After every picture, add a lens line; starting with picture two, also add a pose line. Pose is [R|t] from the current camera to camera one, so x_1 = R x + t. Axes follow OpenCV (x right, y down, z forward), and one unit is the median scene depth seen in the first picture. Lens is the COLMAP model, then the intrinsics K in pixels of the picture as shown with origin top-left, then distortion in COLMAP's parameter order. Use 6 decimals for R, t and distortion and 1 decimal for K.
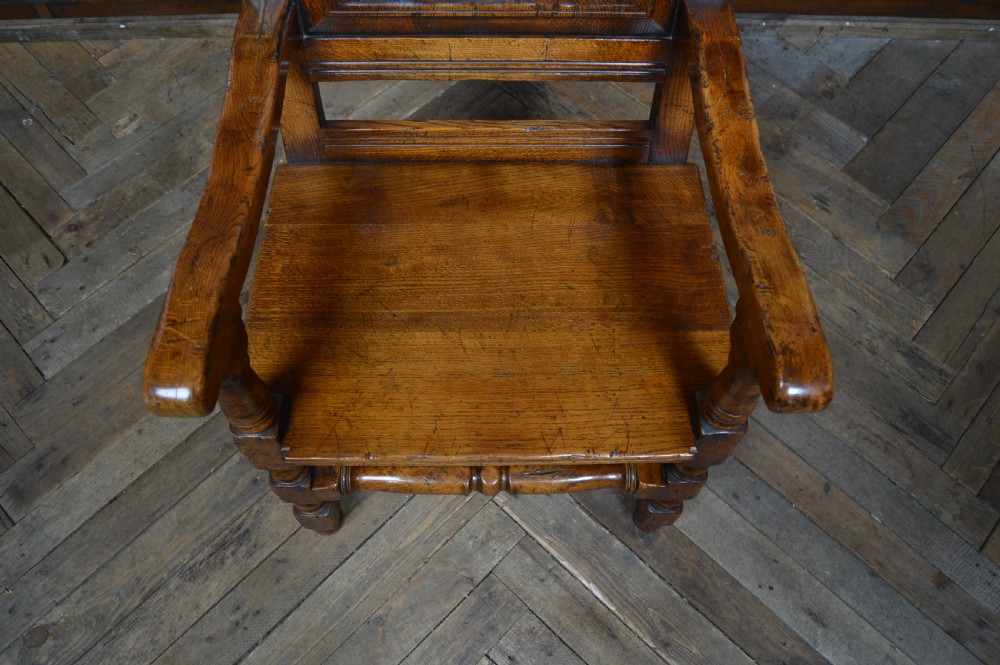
lens RADIAL K [[799.0, 0, 500.0], [0, 799.0, 332.5], [0, 0, 1]] dist [-0.089686, 0.032746]
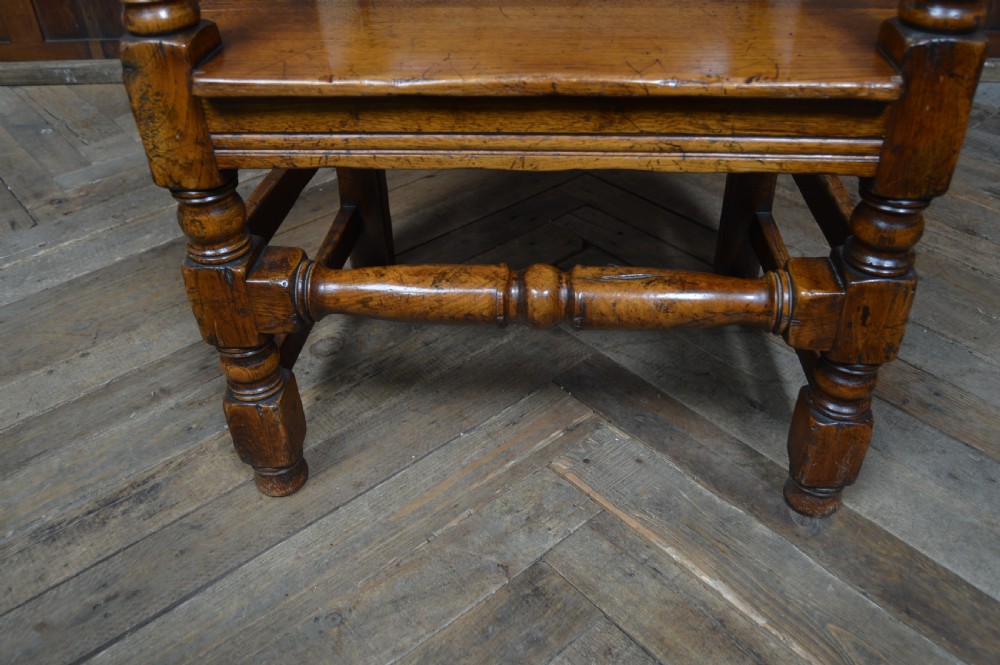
lens RADIAL K [[847.4, 0, 502.4], [0, 847.4, 338.7], [0, 0, 1]] dist [-0.088577, 0.036109]
pose [[0.994562, 0.019501, -0.102304, 0.020818], [-0.060911, 0.905703, -0.419514, 0.415721], [0.084476, 0.423464, 0.901966, 0.379203]]
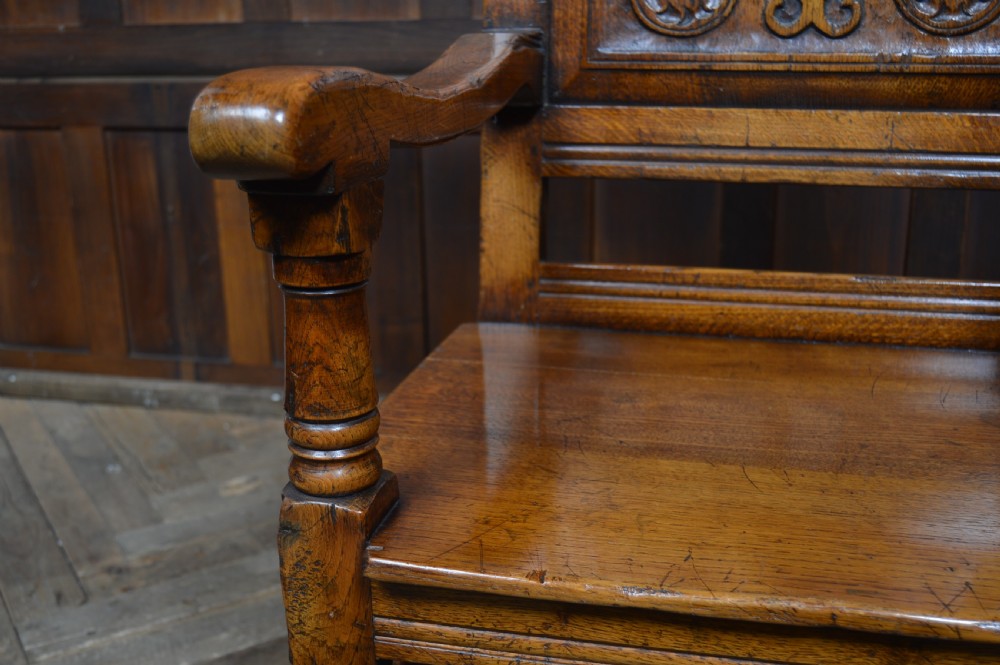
lens RADIAL K [[1105.6, 0, 500.0], [0, 1105.6, 332.5], [0, 0, 1]] dist [-0.057992, -0.000894]
pose [[0.971461, 0.042563, -0.233351, -0.031307], [-0.194132, 0.707950, -0.679058, 0.354124], [0.136298, 0.704979, 0.696008, 0.319117]]
